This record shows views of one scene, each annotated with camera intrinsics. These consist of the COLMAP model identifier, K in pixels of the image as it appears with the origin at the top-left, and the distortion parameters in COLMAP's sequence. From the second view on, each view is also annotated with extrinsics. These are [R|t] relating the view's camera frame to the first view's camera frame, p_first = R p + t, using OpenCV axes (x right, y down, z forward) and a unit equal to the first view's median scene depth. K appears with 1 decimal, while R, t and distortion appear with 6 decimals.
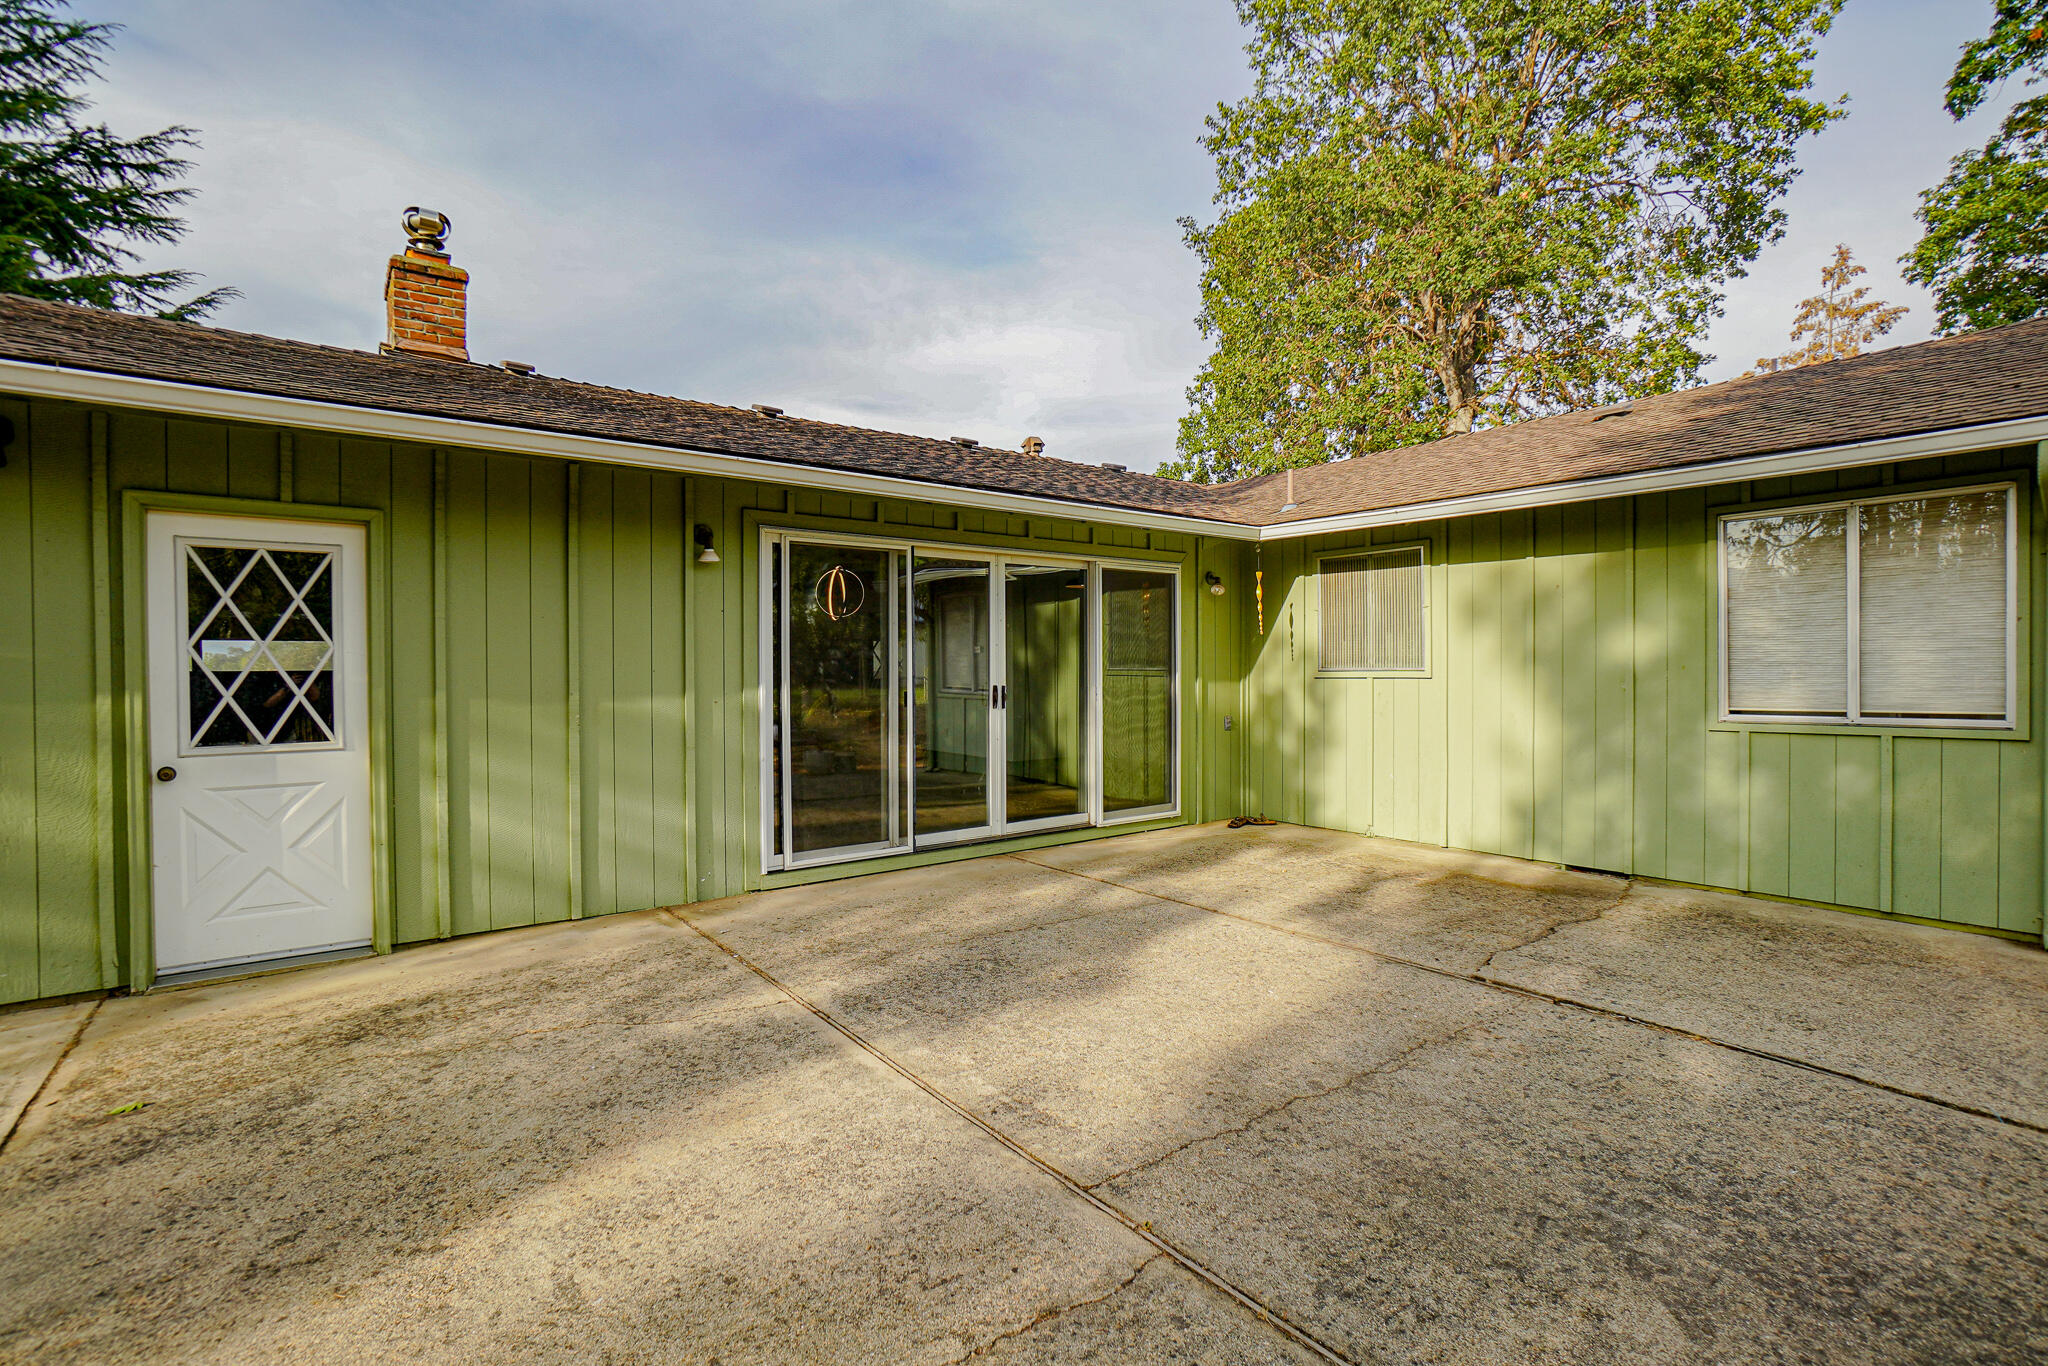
lens RADIAL K [[933.0, 0, 1017.4], [0, 933.0, 677.1], [0, 0, 1]] dist [-0.035644, 0.003502]
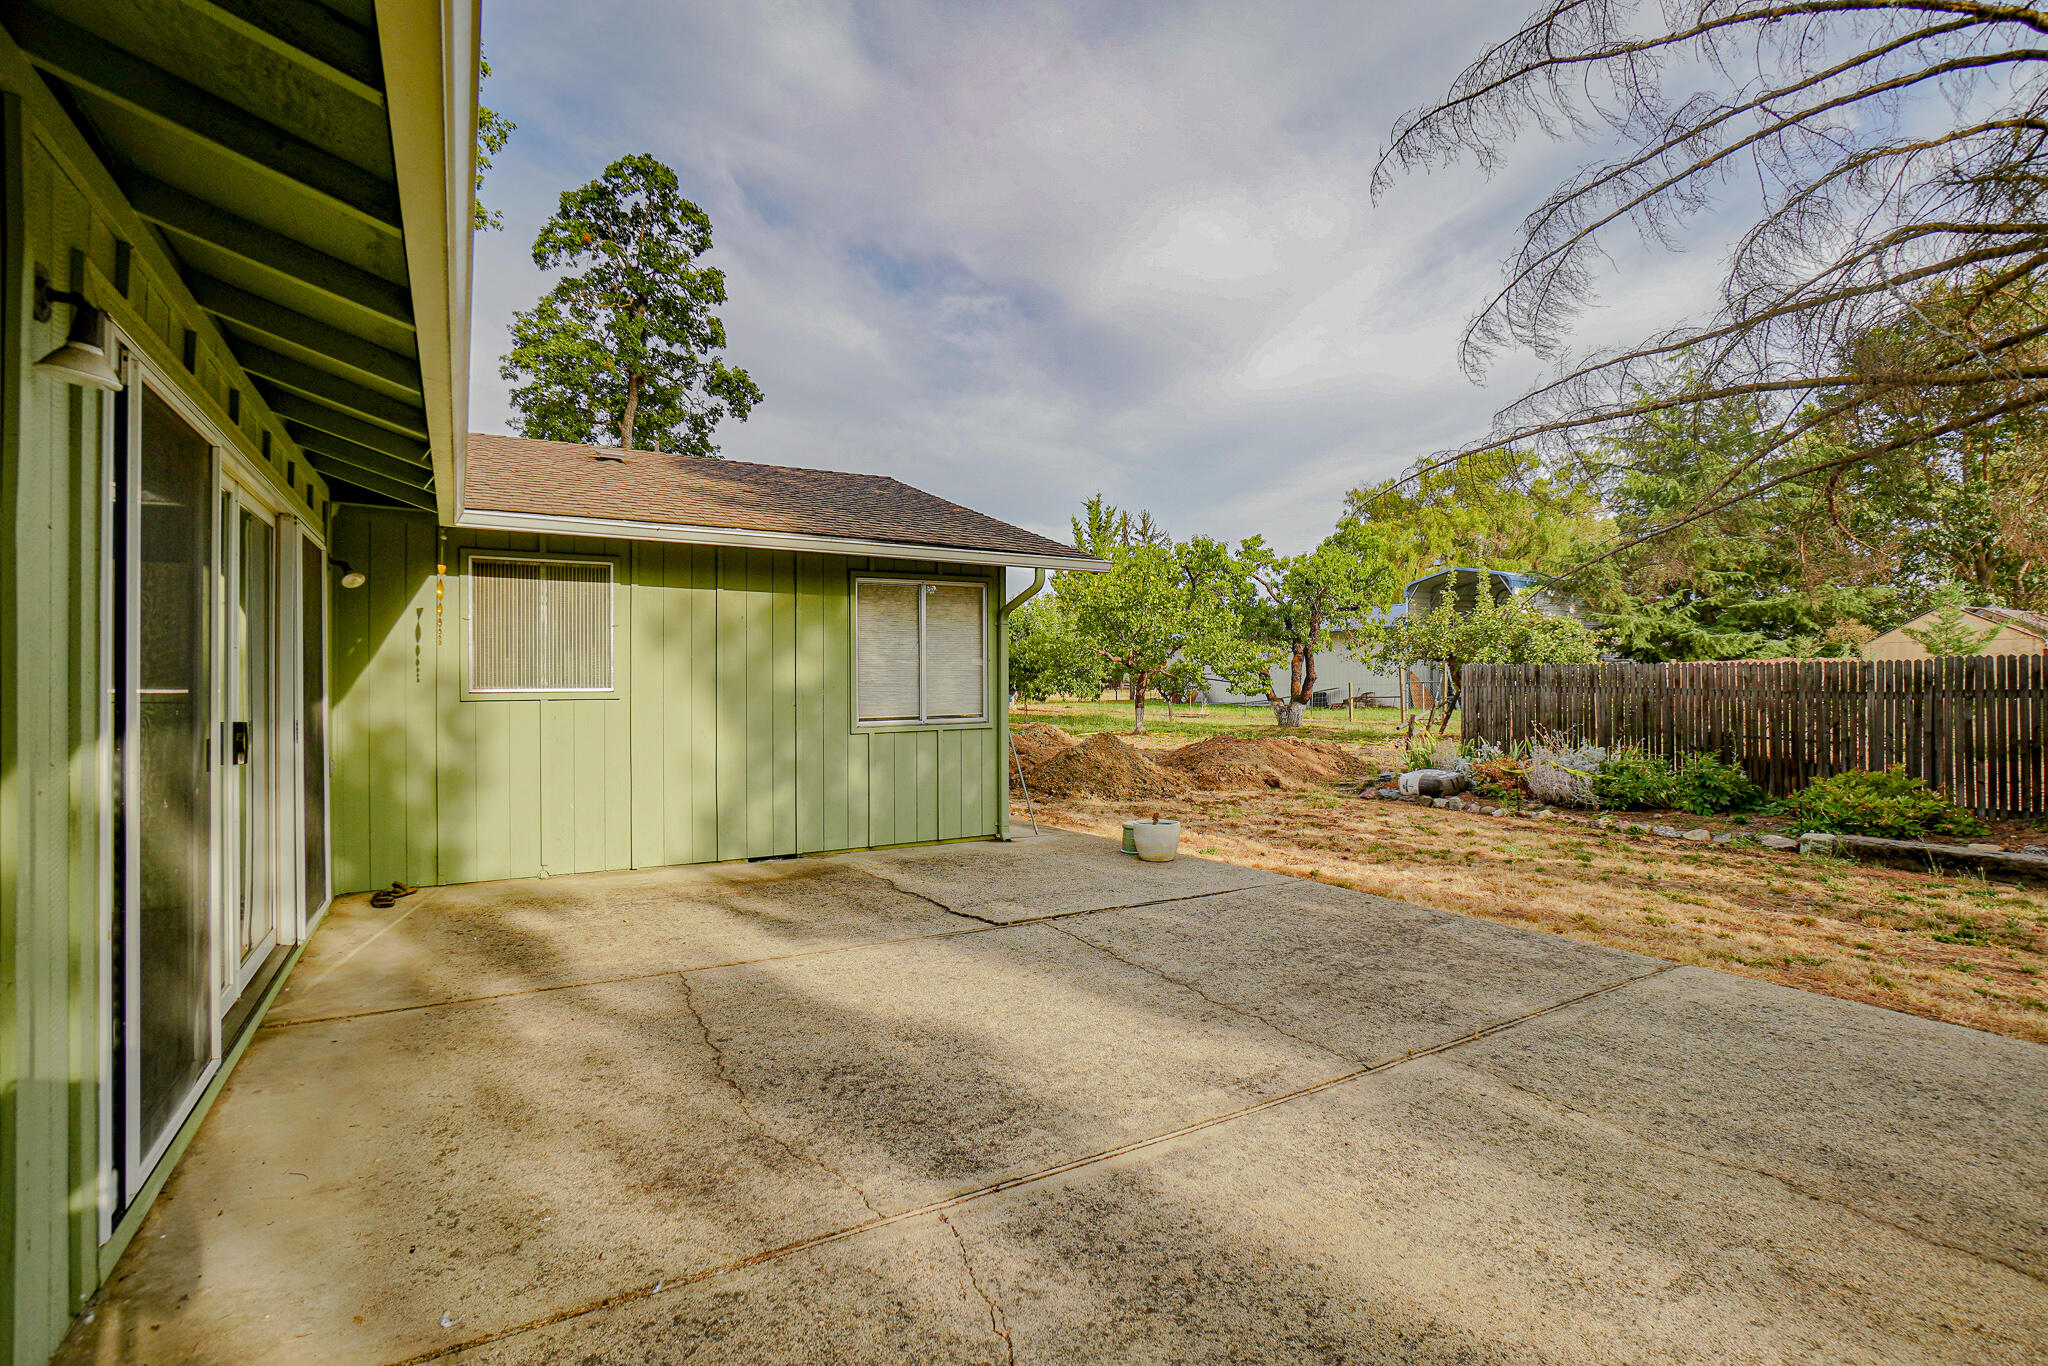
lens RADIAL K [[933.0, 0, 1012.3], [0, 933.0, 680.9], [0, 0, 1]] dist [-0.035644, 0.003502]
pose [[0.116147, 0.012401, 0.993155, -0.809385], [0.013734, 0.999806, -0.014091, 0.000464], [-0.993137, 0.015277, 0.115954, 0.823401]]
